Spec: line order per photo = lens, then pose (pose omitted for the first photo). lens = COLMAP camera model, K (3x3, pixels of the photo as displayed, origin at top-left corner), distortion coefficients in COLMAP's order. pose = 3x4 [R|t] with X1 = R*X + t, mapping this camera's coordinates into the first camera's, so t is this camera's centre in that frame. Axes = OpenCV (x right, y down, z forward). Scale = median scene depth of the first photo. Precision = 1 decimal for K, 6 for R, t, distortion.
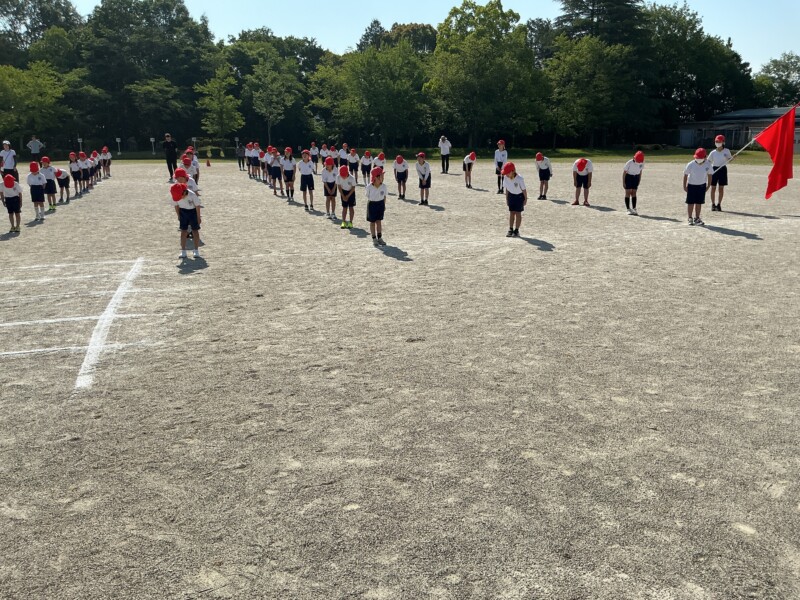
lens RADIAL K [[662.1, 0, 400.0], [0, 662.1, 300.0], [0, 0, 1]] dist [0.073104, -0.155984]
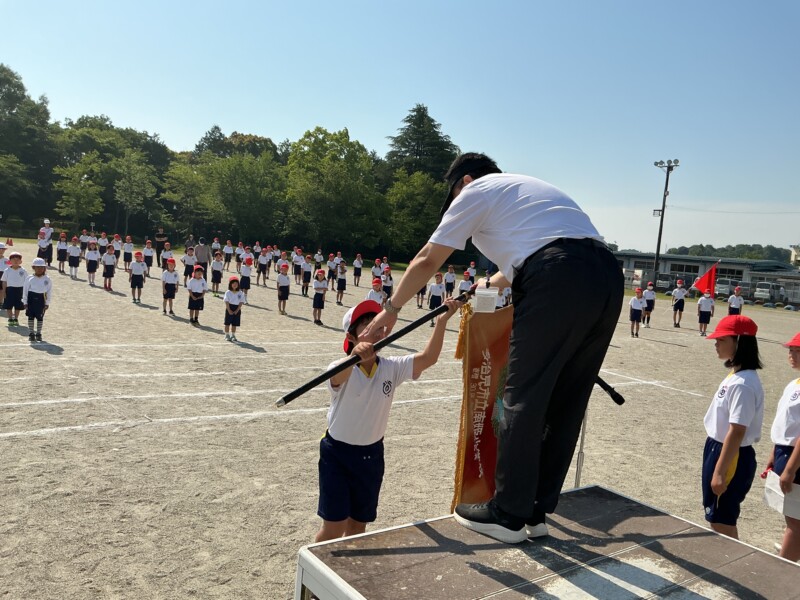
lens RADIAL K [[662.1, 0, 400.0], [0, 662.1, 300.0], [0, 0, 1]] dist [0.073104, -0.155984]
pose [[0.934218, 0.068008, 0.350159, -0.146482], [-0.014305, 0.988010, -0.153726, 0.011330], [-0.356415, 0.138605, 0.923990, -0.046710]]
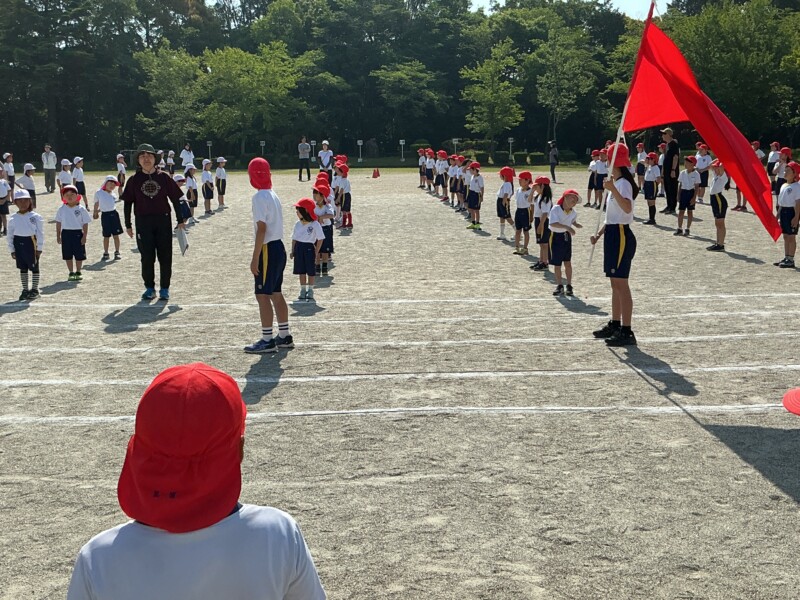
lens RADIAL K [[947.1, 0, 400.0], [0, 947.1, 300.0], [0, 0, 1]] dist [0.160018, -0.403861]
pose [[0.964289, 0.039558, -0.261882, -0.075032], [-0.058086, 0.996297, -0.063391, 0.005934], [0.258405, 0.076339, 0.963016, -0.022427]]
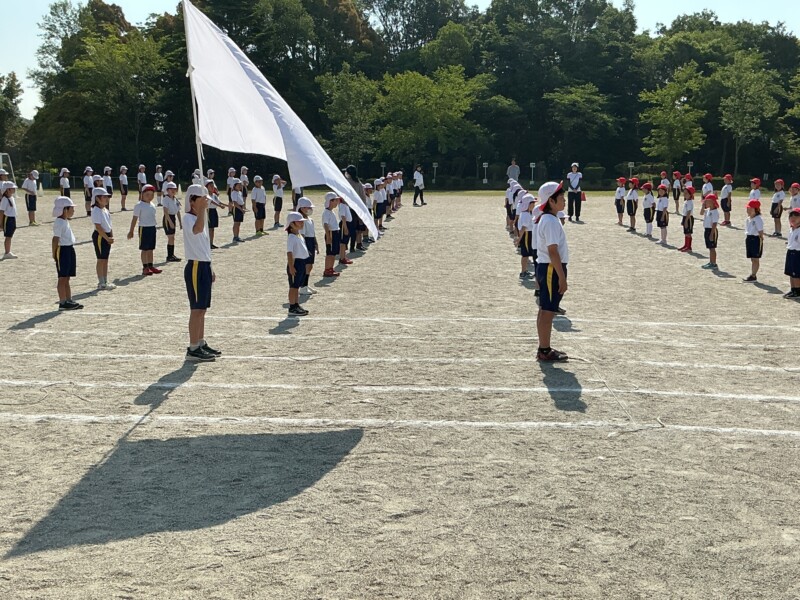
lens RADIAL K [[947.1, 0, 400.0], [0, 947.1, 300.0], [0, 0, 1]] dist [0.160018, -0.403861]
pose [[0.928540, 0.062158, -0.365991, -0.136301], [-0.096964, 0.992267, -0.077482, 0.011624], [0.358345, 0.107433, 0.927387, -0.044578]]
